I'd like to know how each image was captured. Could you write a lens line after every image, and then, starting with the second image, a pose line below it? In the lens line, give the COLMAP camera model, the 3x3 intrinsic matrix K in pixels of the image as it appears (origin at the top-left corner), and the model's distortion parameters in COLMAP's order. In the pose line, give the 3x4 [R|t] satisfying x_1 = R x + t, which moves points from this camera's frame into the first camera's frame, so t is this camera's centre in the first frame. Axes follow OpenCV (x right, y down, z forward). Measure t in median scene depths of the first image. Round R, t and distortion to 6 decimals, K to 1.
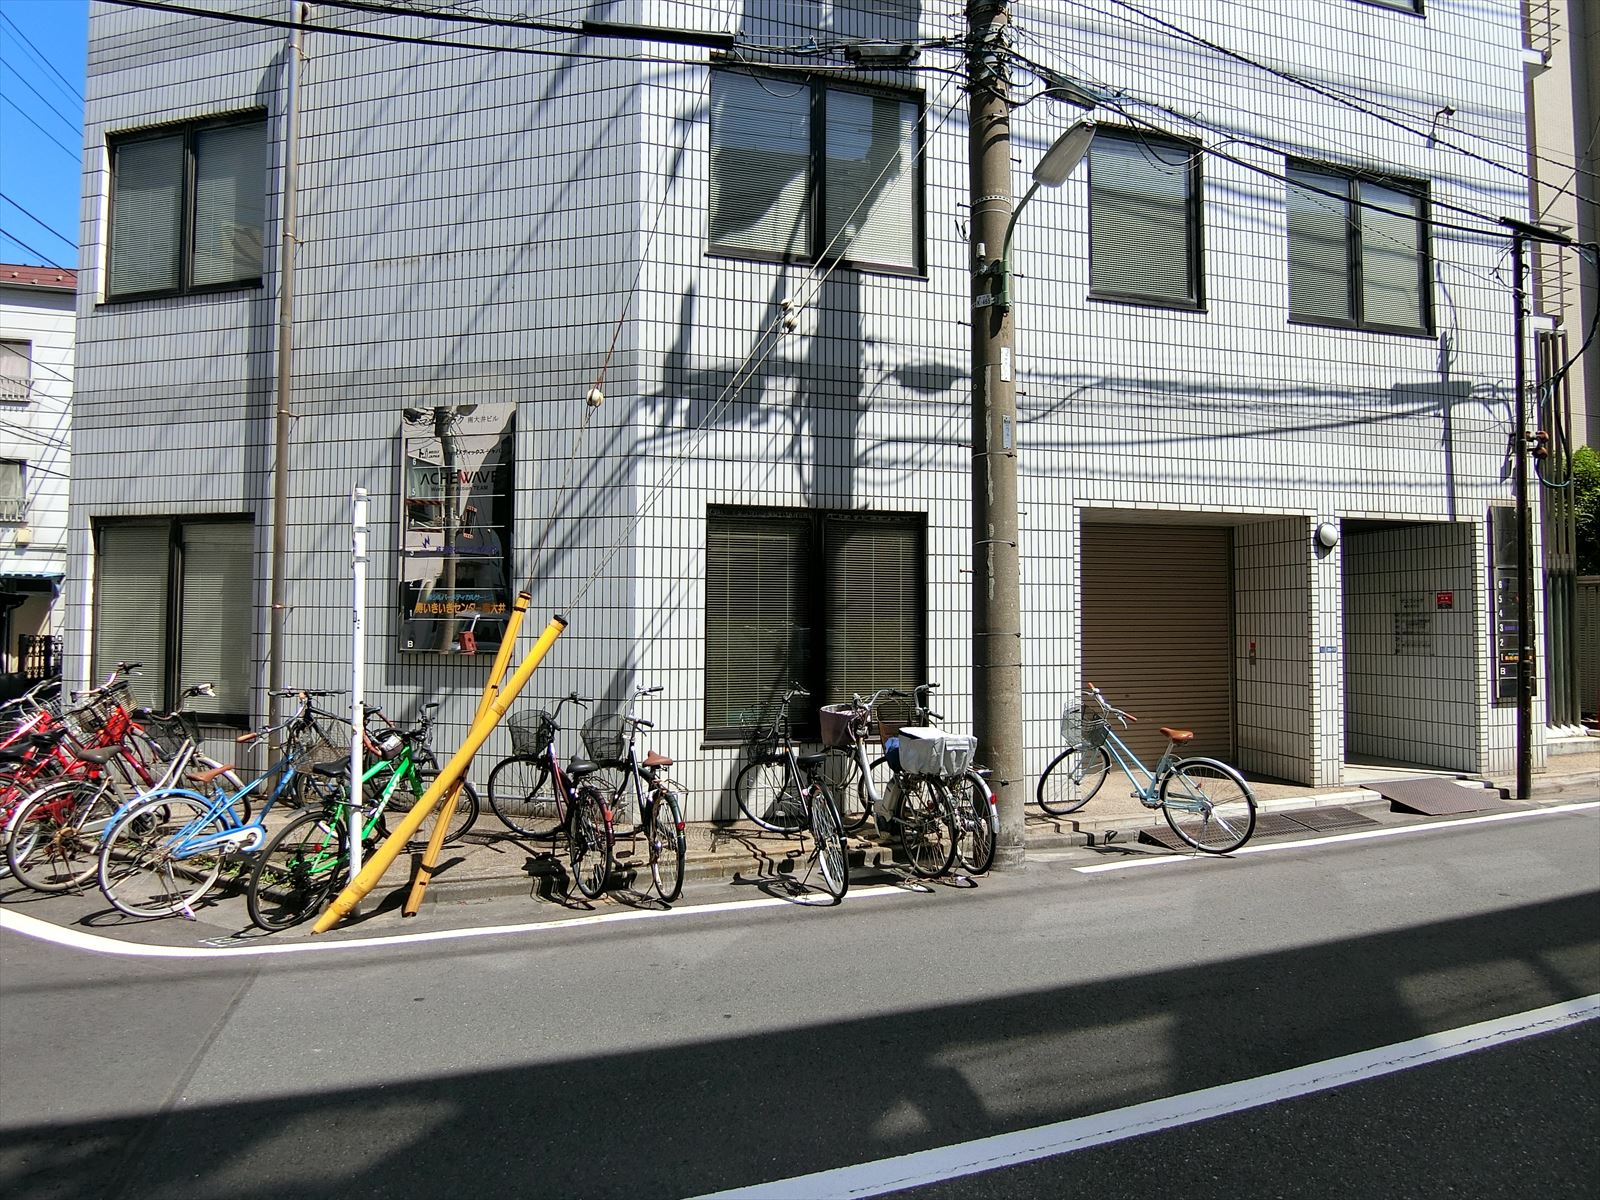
lens RADIAL K [[901.2, 0, 800.4], [0, 901.2, 600.8], [0, 0, 1]] dist [0.000881, 0.000361]
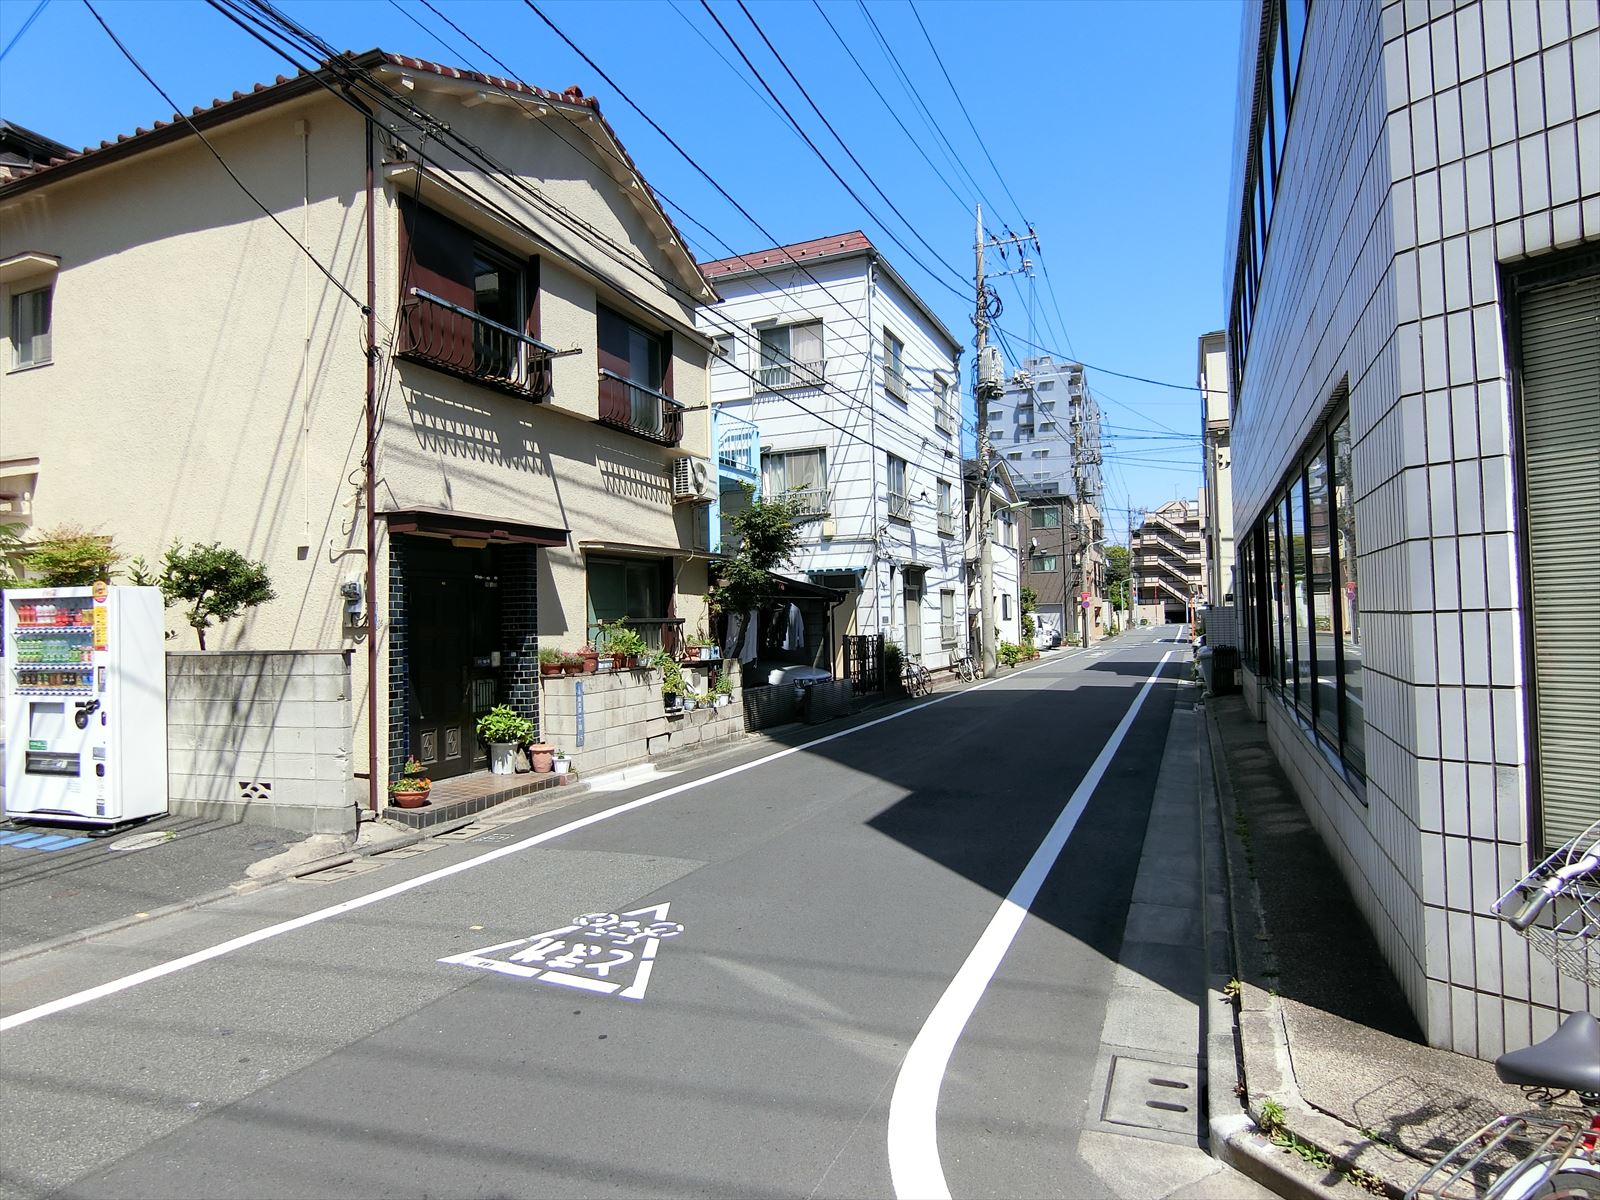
lens RADIAL K [[901.2, 0, 801.2], [0, 901.2, 599.1], [0, 0, 1]] dist [0.000881, 0.000361]
pose [[0.793248, -0.045500, -0.607197, -0.325303], [0.051505, 0.998644, -0.007546, 0.005540], [0.606717, -0.025288, 0.794516, 0.246921]]
